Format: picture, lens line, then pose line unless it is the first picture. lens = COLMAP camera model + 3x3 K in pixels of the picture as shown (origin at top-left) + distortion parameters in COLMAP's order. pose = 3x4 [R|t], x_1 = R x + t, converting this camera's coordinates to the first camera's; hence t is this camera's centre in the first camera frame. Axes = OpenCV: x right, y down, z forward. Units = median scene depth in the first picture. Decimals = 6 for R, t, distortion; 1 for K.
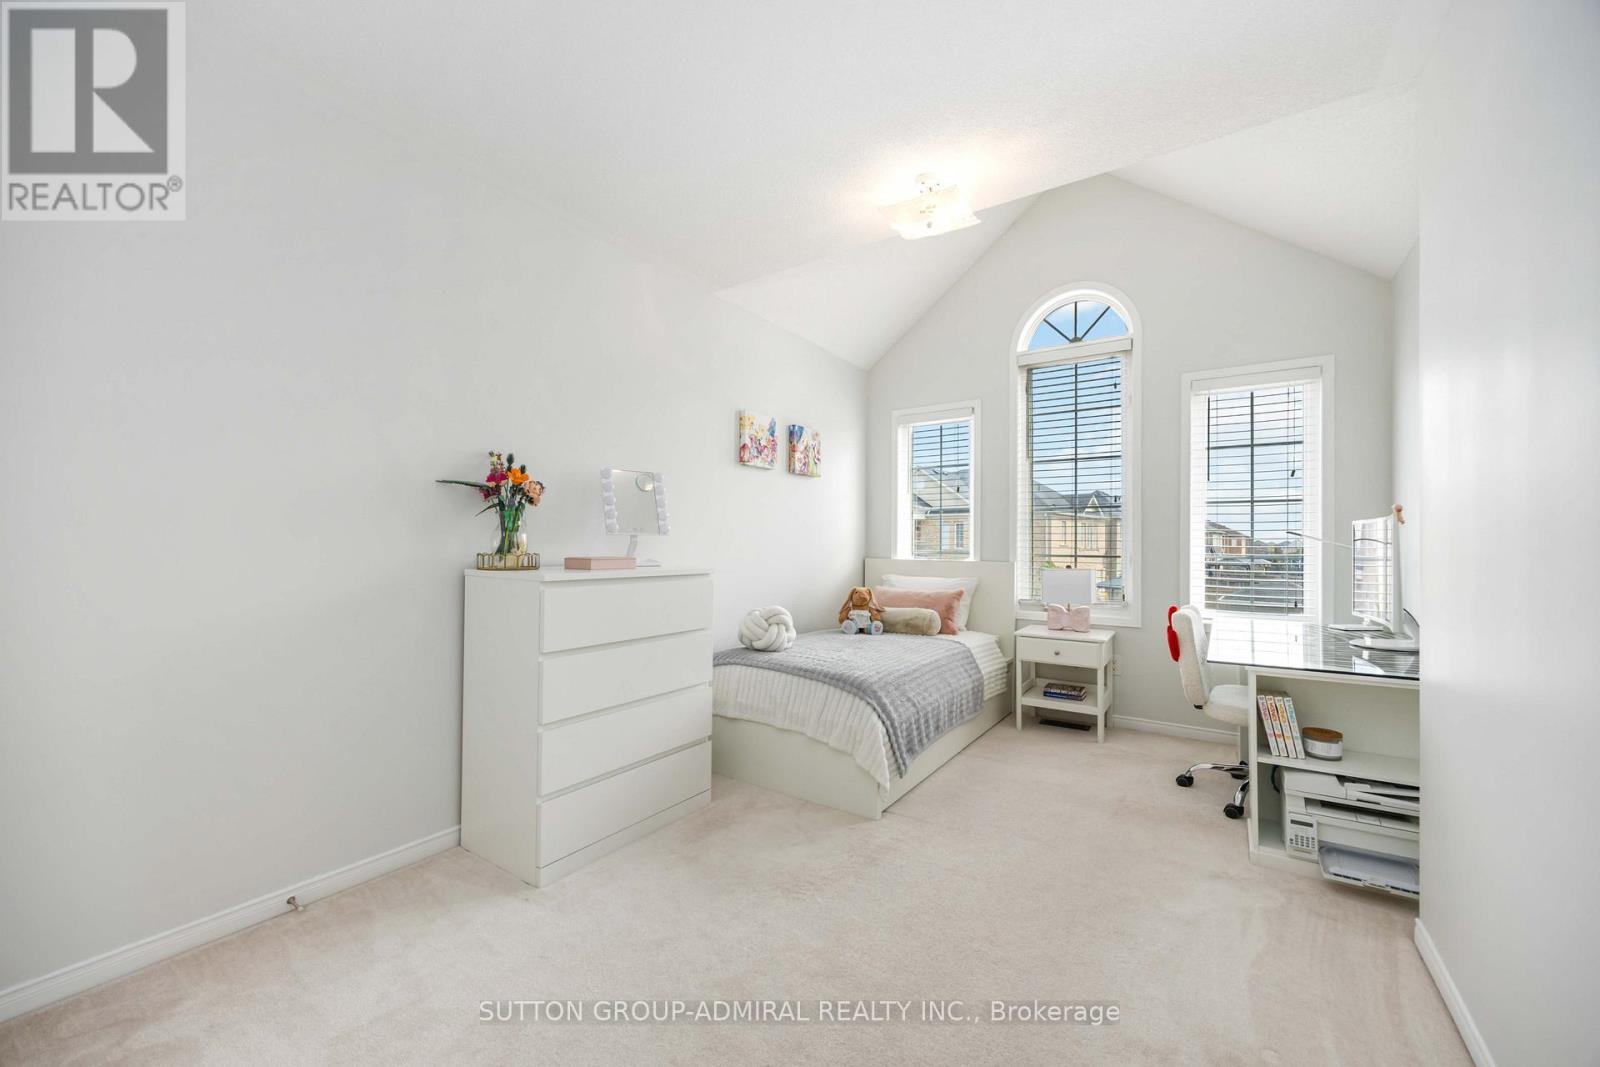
lens RADIAL K [[627.2, 0, 803.7], [0, 627.2, 541.2], [0, 0, 1]] dist [-0.005591, -0.000477]
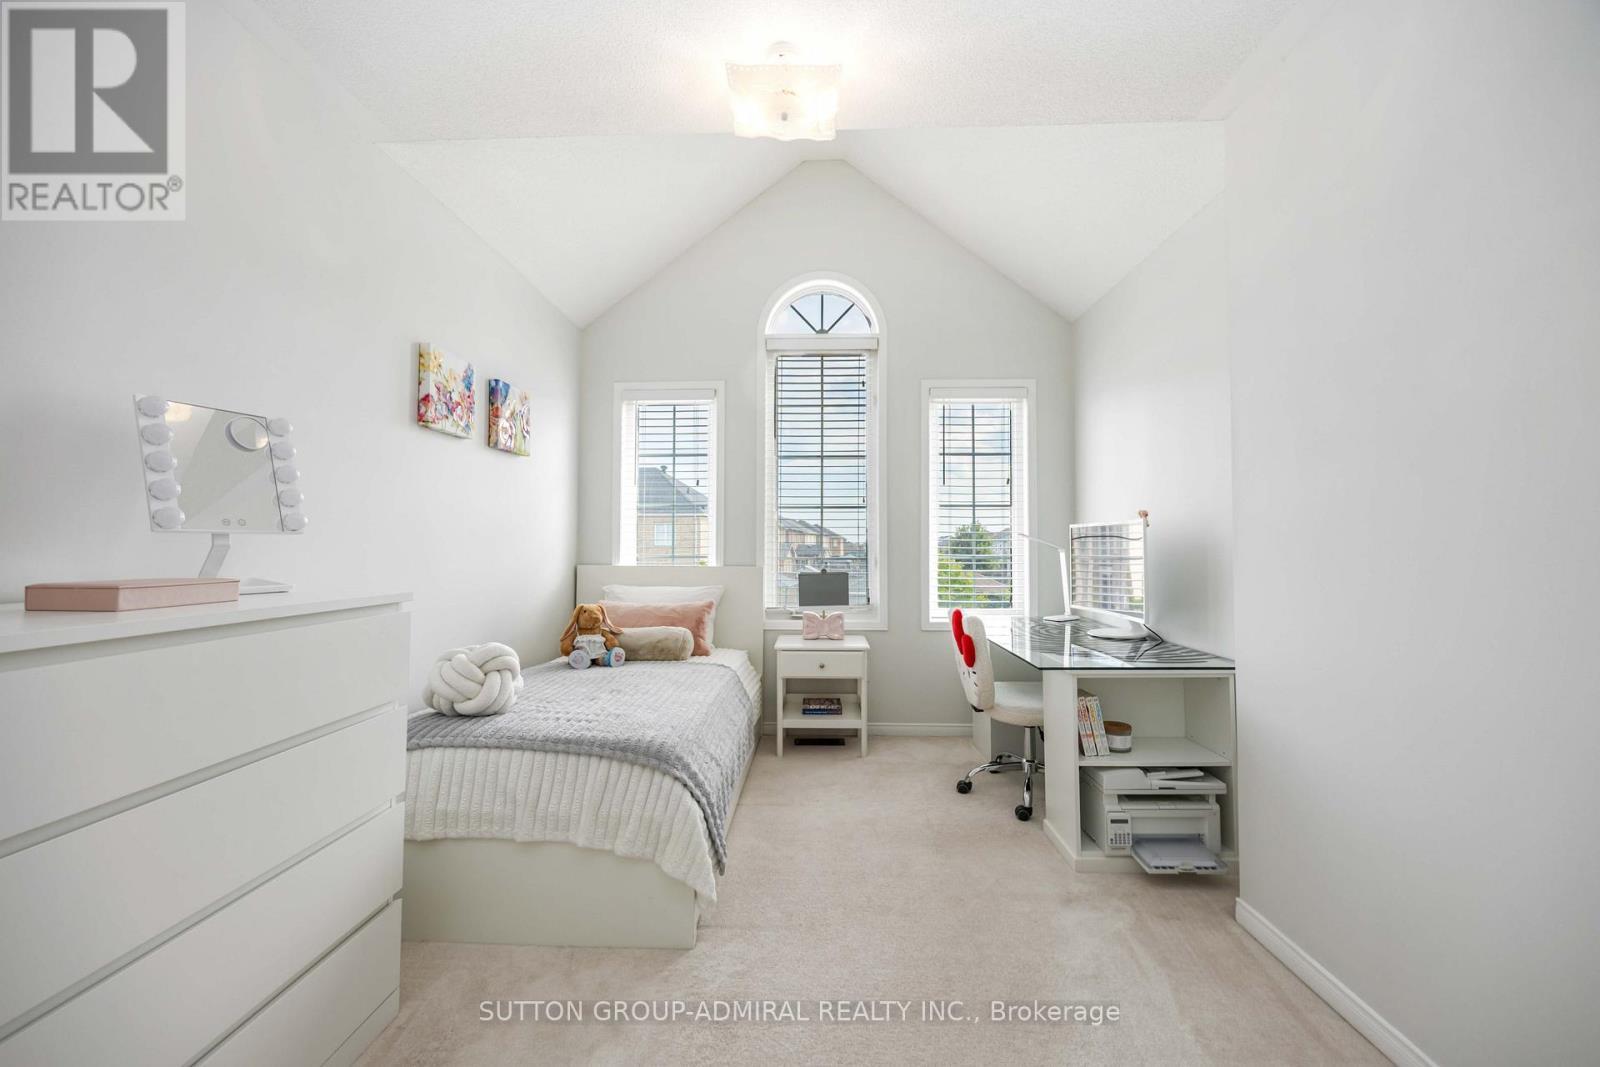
lens RADIAL K [[627.2, 0, 804.5], [0, 627.2, 525.8], [0, 0, 1]] dist [-0.005591, -0.000477]
pose [[0.843954, 0.011897, 0.536284, -0.109464], [0.002202, 0.999669, -0.025641, -0.001610], [-0.536412, 0.022821, 0.843648, 0.242076]]
